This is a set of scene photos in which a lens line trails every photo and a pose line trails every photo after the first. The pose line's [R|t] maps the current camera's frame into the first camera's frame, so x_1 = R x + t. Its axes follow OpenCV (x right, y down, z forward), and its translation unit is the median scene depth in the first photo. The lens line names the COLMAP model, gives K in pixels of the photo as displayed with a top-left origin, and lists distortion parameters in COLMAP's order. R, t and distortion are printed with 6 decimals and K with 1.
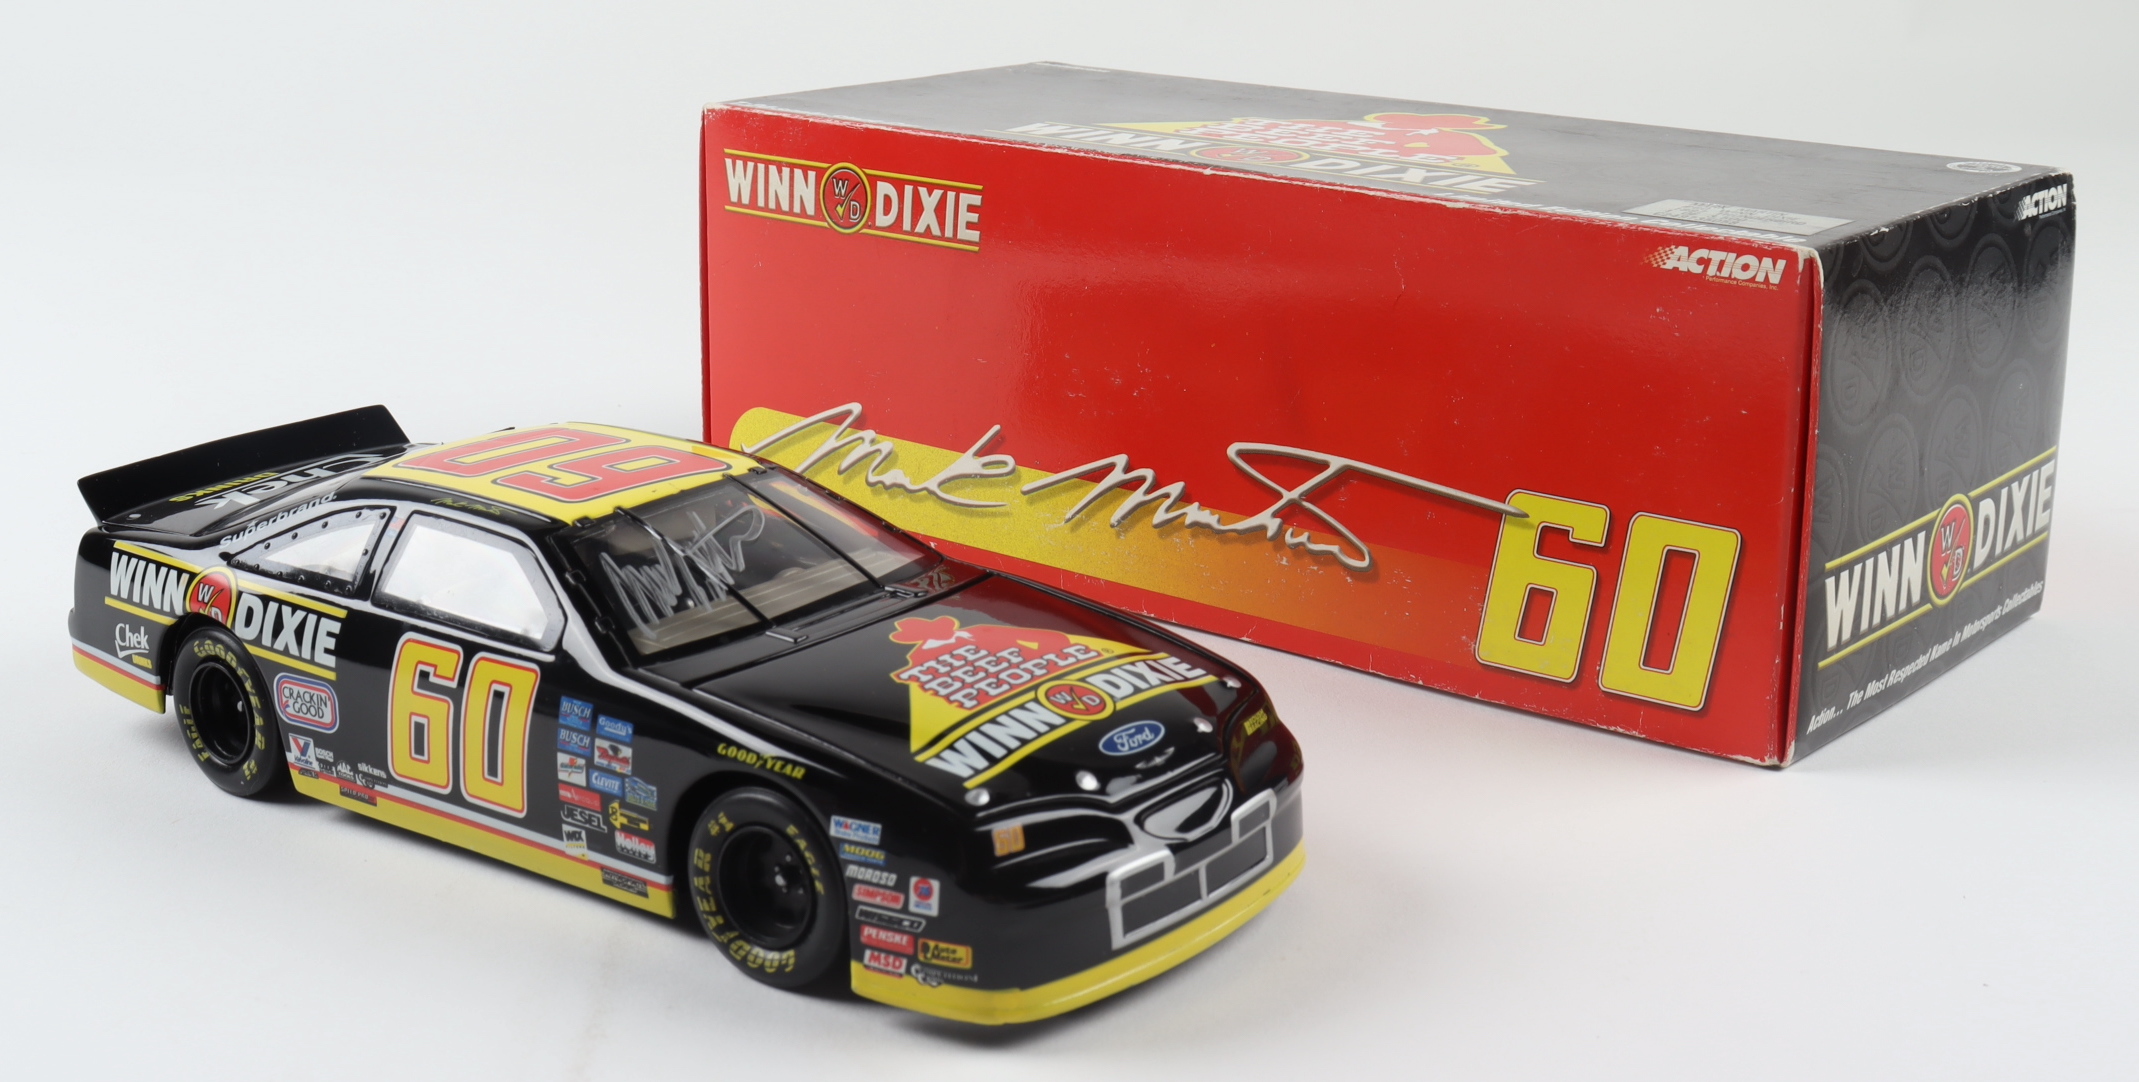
lens RADIAL K [[2950.3, 0, 1068.9], [0, 2950.3, 404.6], [0, 0, 1]] dist [-0.001157, 0.075124]
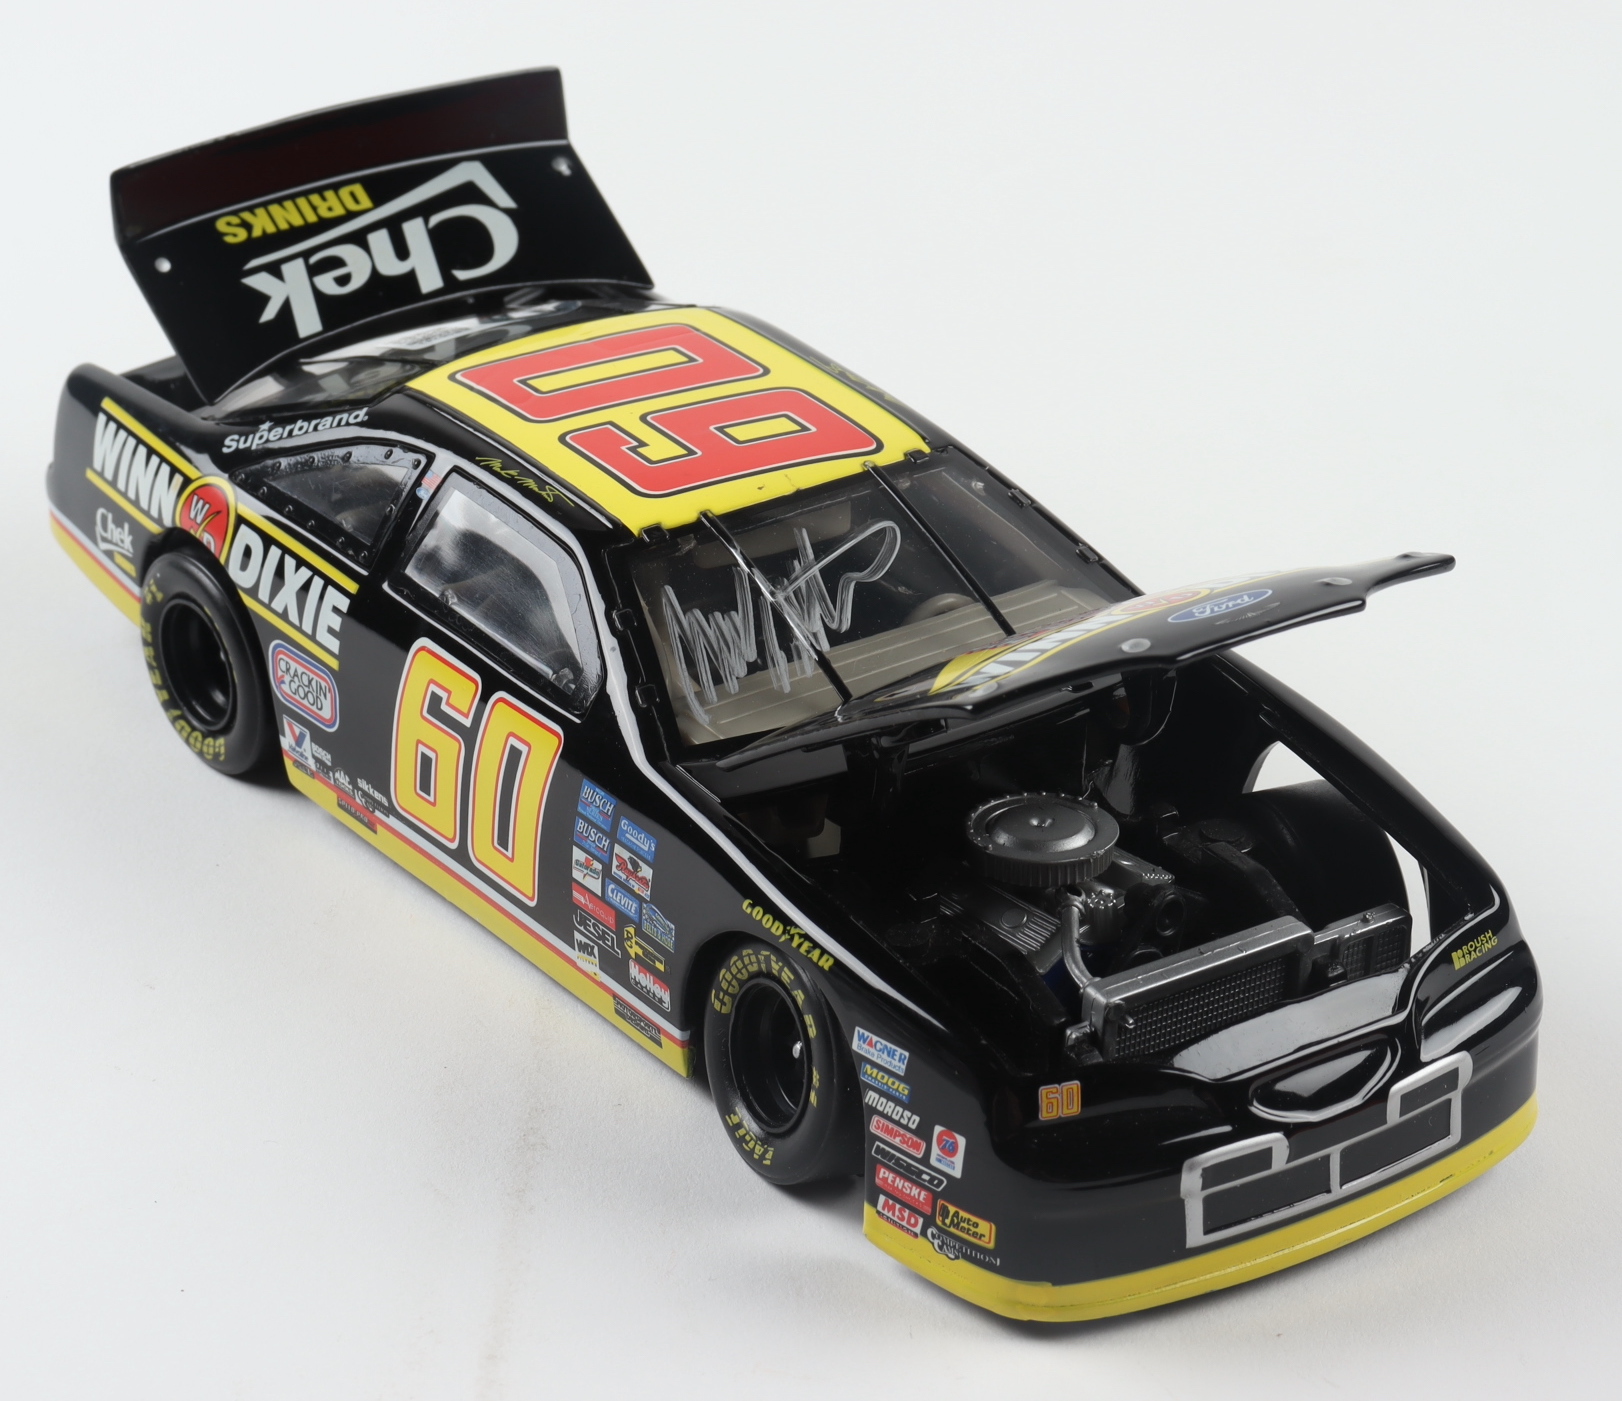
lens RADIAL K [[5678.1, 0, 811.0], [0, 5678.1, 700.5], [0, 0, 1]] dist [0.393115, -0.921491]
pose [[0.960222, 0.155776, -0.231748, 0.229471], [-0.095434, 0.963034, 0.251910, -0.303589], [0.262423, -0.219773, 0.939593, -0.388393]]
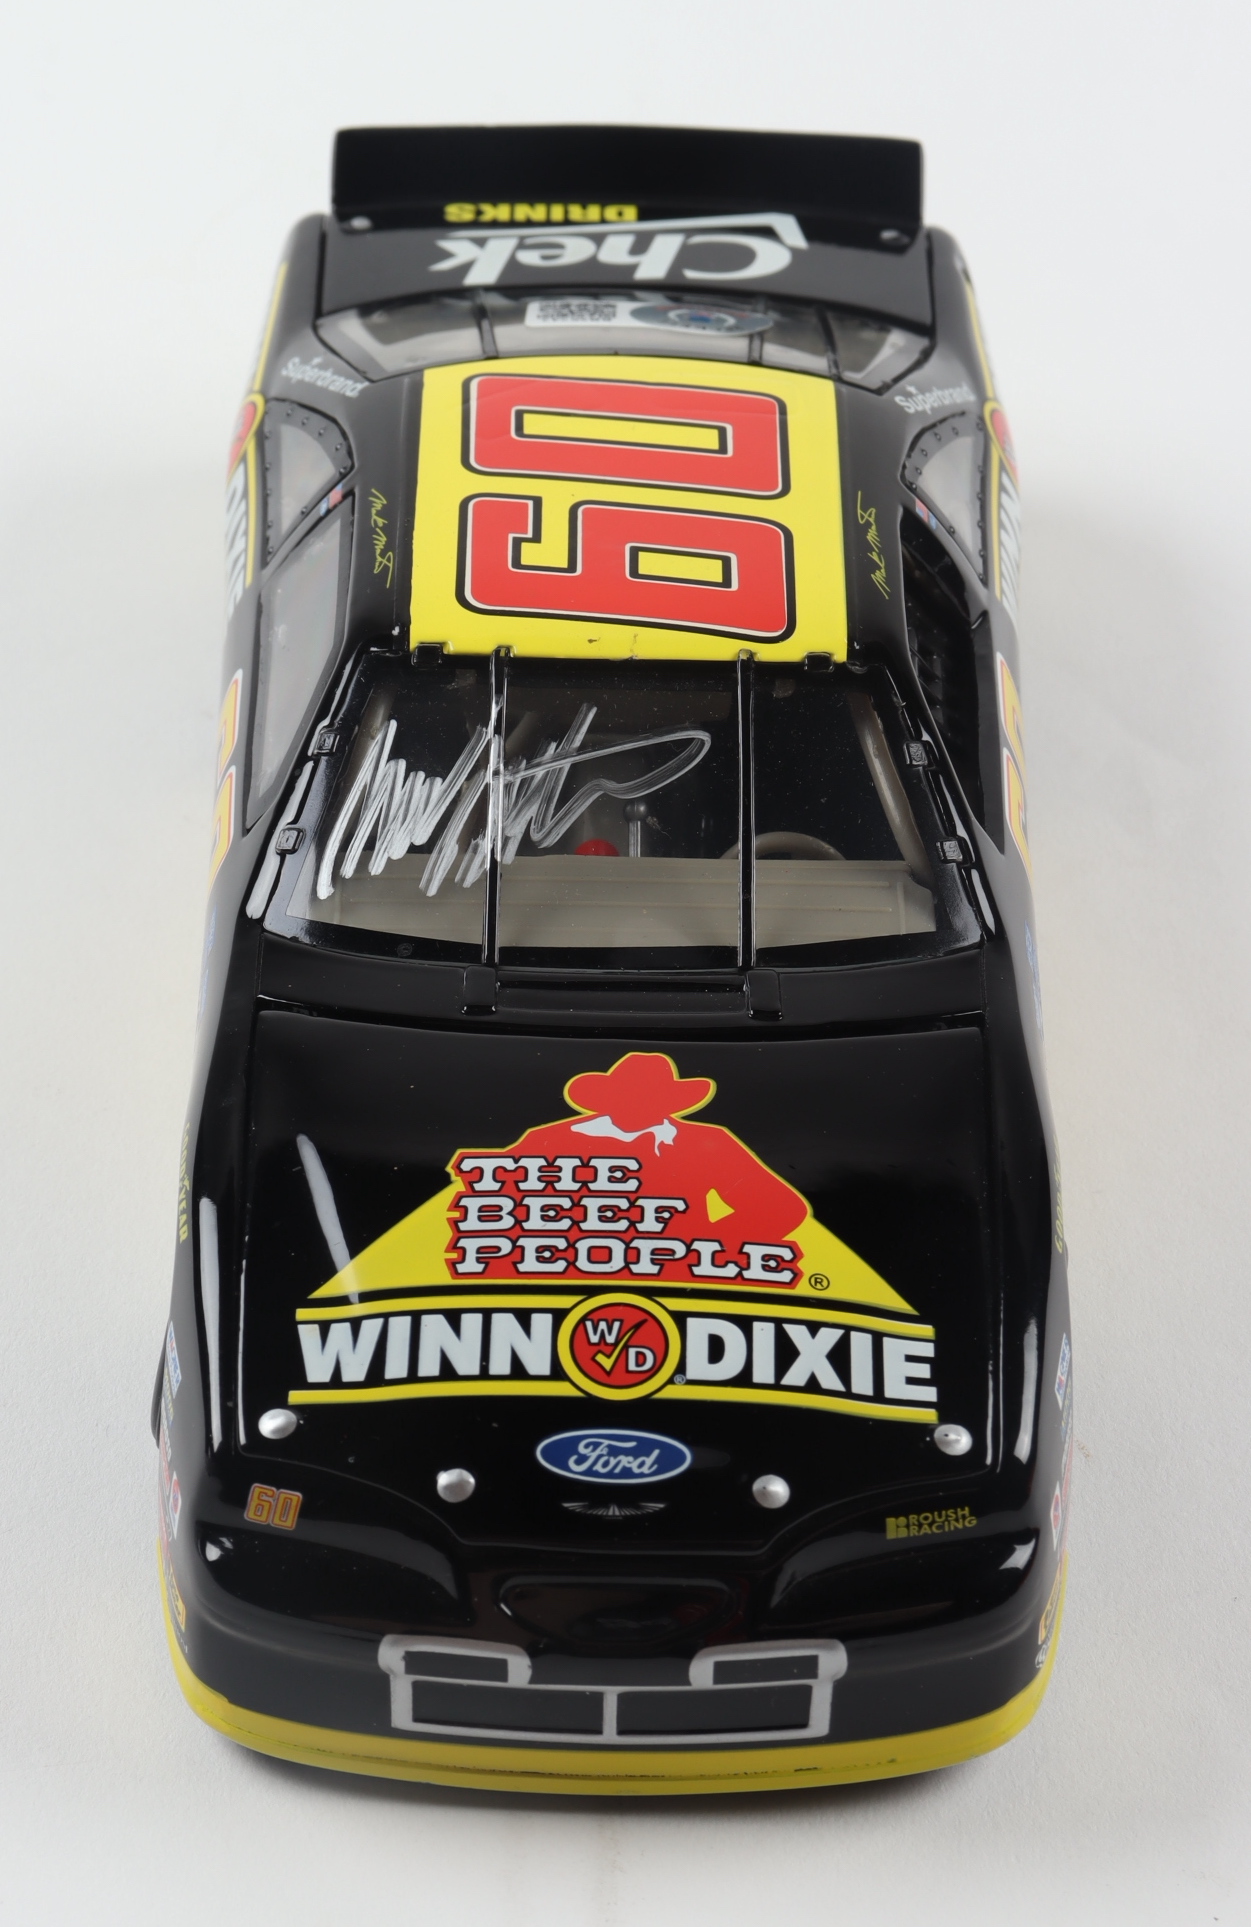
lens RADIAL K [[5496.8, 0, 625.5], [0, 5496.8, 963.5], [0, 0, 1]] dist [0.510323, -0.140796]
pose [[0.616657, 0.512391, -0.597653, 0.635147], [-0.220476, 0.841210, 0.493716, -0.523570], [0.755728, -0.172686, 0.631708, 0.279619]]
